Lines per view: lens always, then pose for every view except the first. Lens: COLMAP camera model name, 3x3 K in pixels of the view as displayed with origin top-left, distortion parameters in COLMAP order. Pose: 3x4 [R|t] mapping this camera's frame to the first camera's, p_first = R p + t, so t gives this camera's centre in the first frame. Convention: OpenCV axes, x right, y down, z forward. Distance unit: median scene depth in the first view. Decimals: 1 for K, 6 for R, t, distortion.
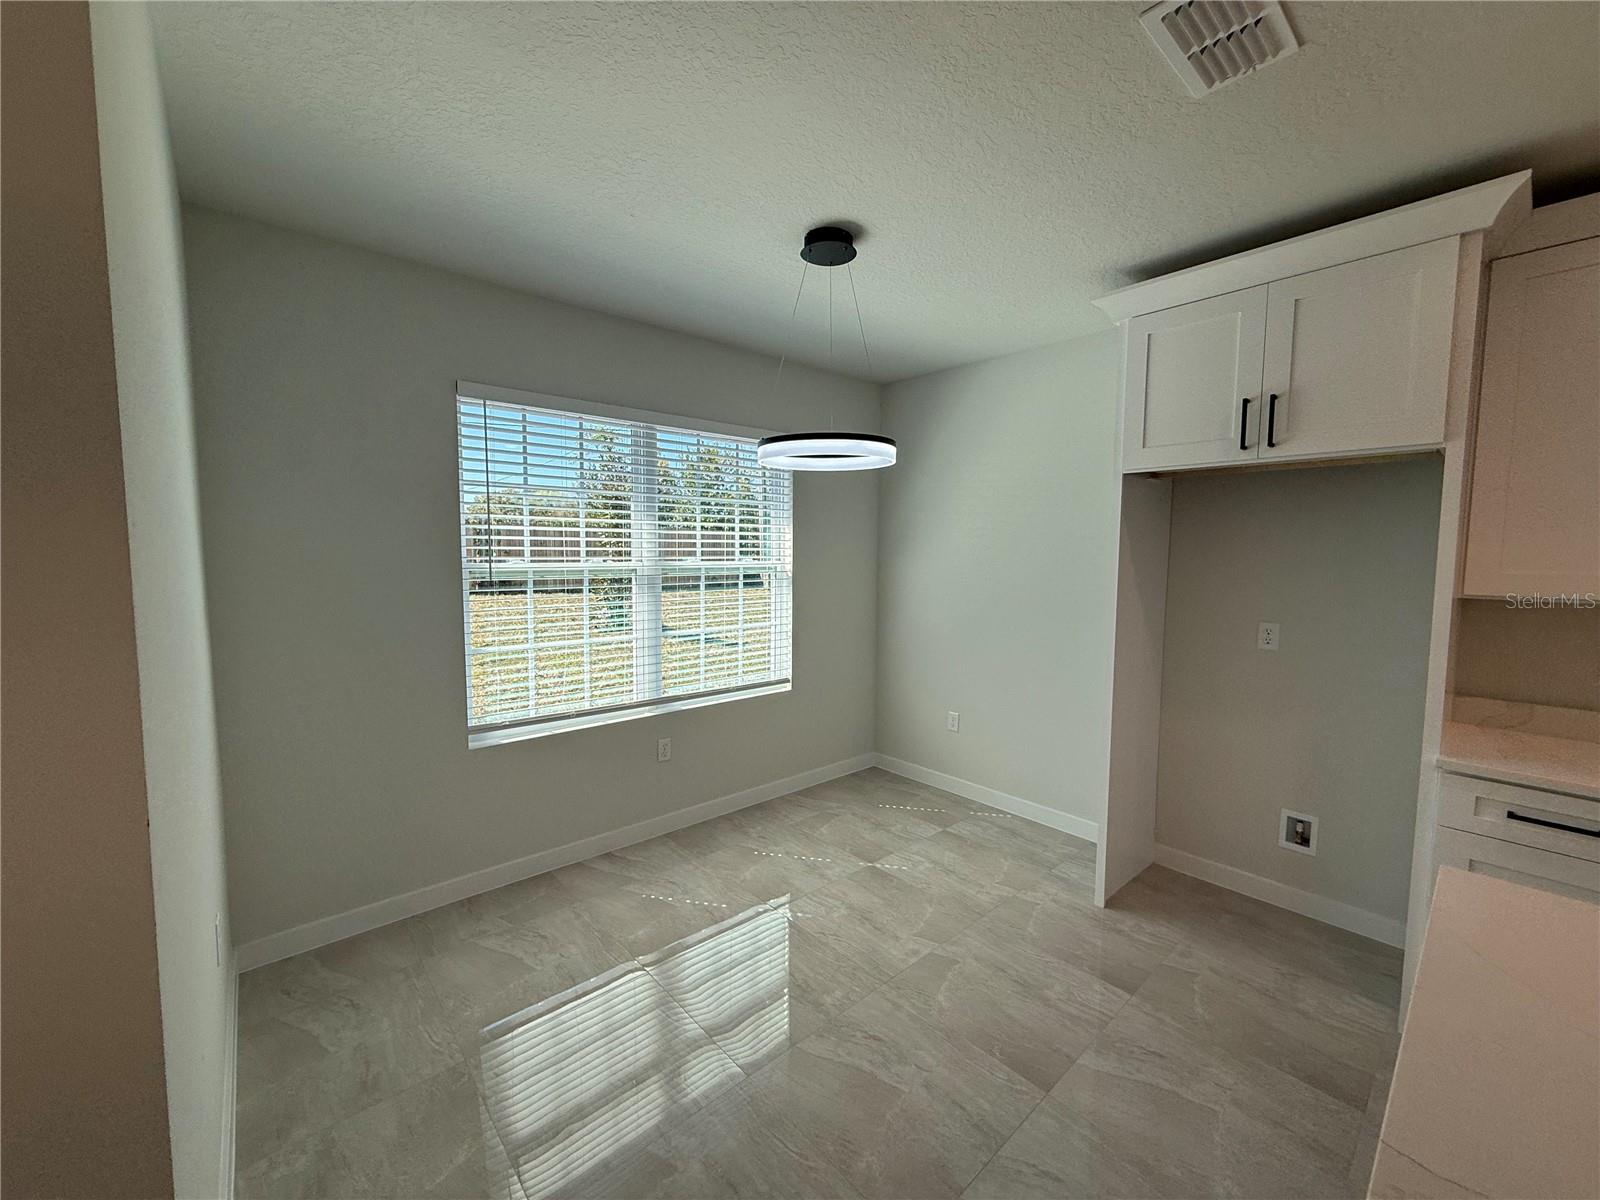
lens RADIAL K [[637.6, 0, 798.6], [0, 637.6, 600.8], [0, 0, 1]] dist [0.004294, 0.000390]
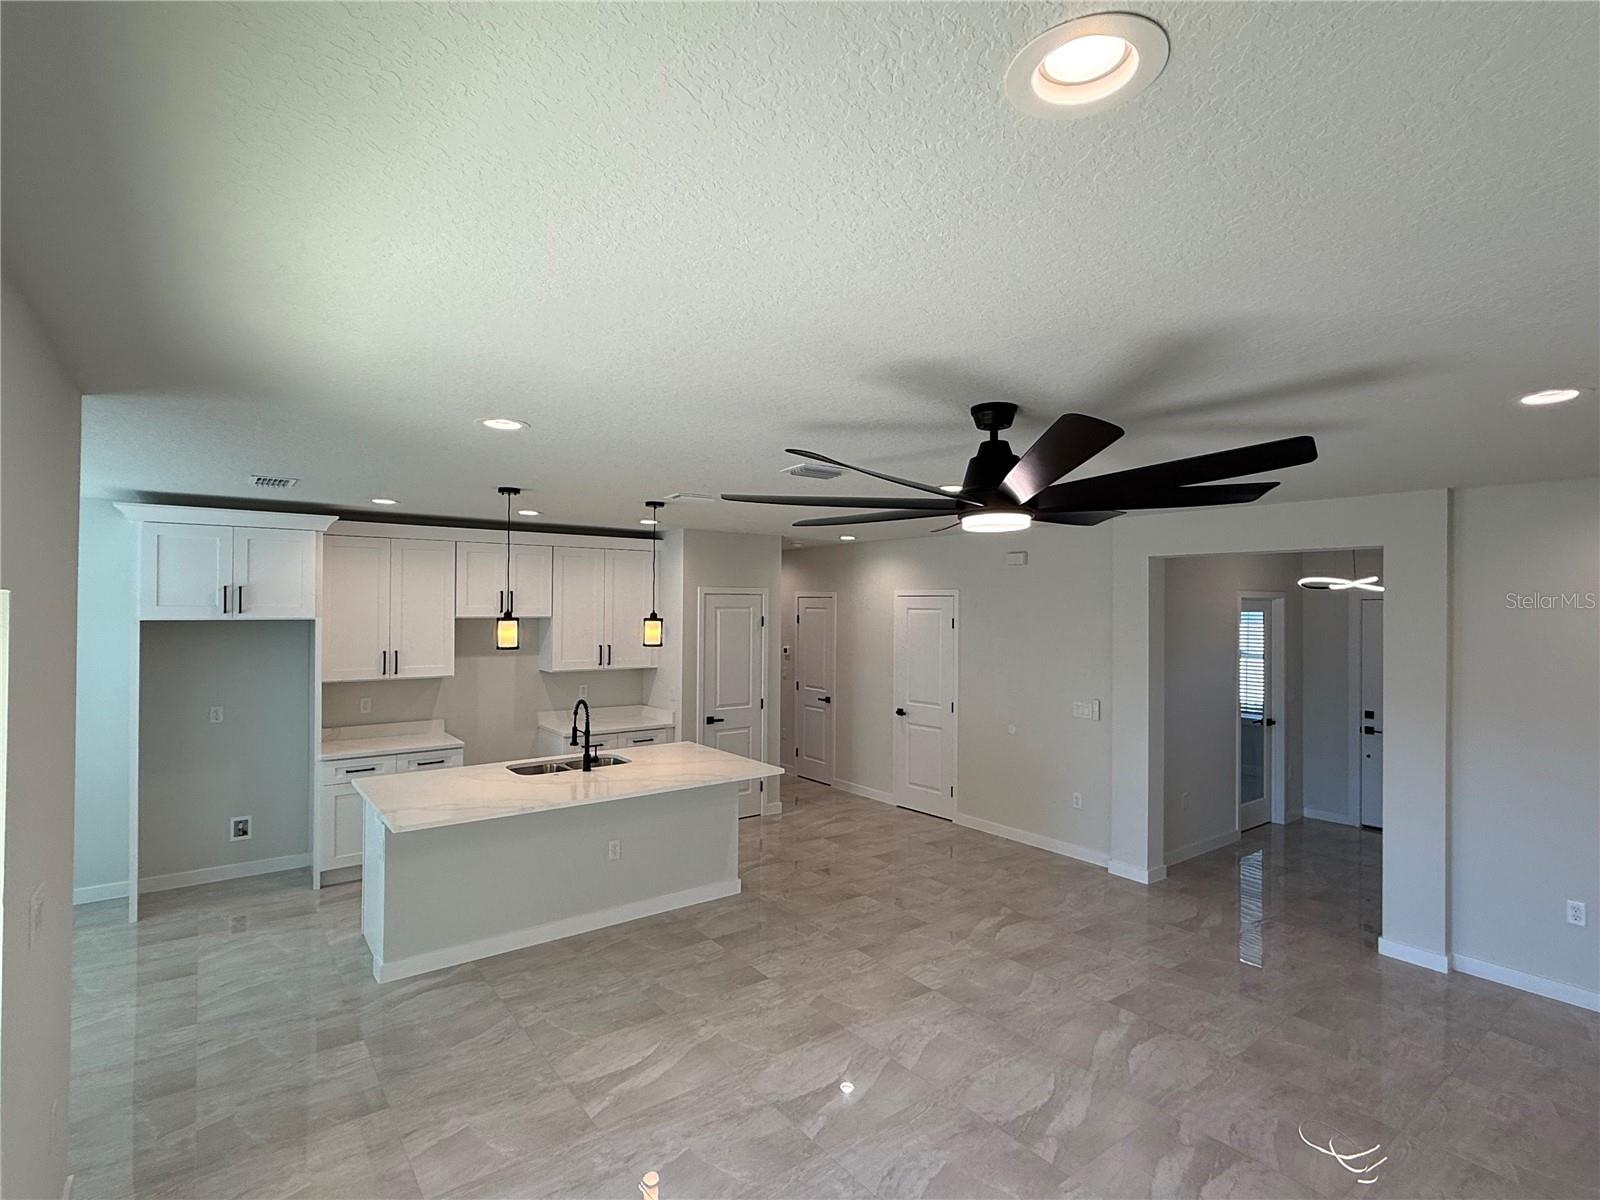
lens RADIAL K [[790.5, 0, 812.6], [0, 790.5, 602.6], [0, 0, 1]] dist [-0.000790, 0.000771]
pose [[0.067137, 0.000952, 0.997743, -1.422056], [0.076541, 0.997048, -0.006102, -0.122281], [-0.994804, 0.076778, 0.066866, -0.809826]]
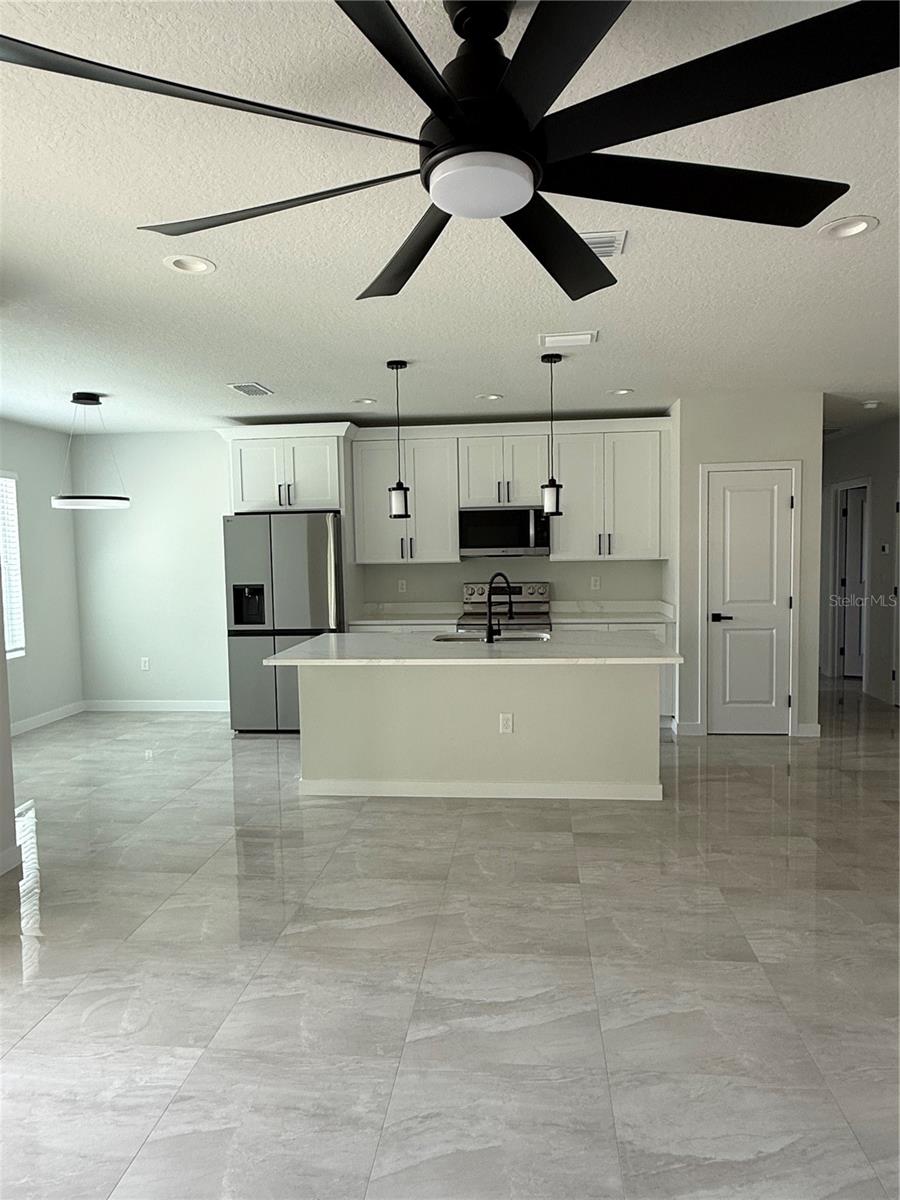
lens RADIAL K [[753.9, 0, 460.3], [0, 753.9, 596.0], [0, 0, 1]] dist [0.002090, -0.001430]
pose [[0.733237, -0.061064, 0.677226, -0.734666], [0.079777, 0.996807, 0.003505, 0.141852], [-0.675277, 0.051457, 0.735767, -1.496674]]
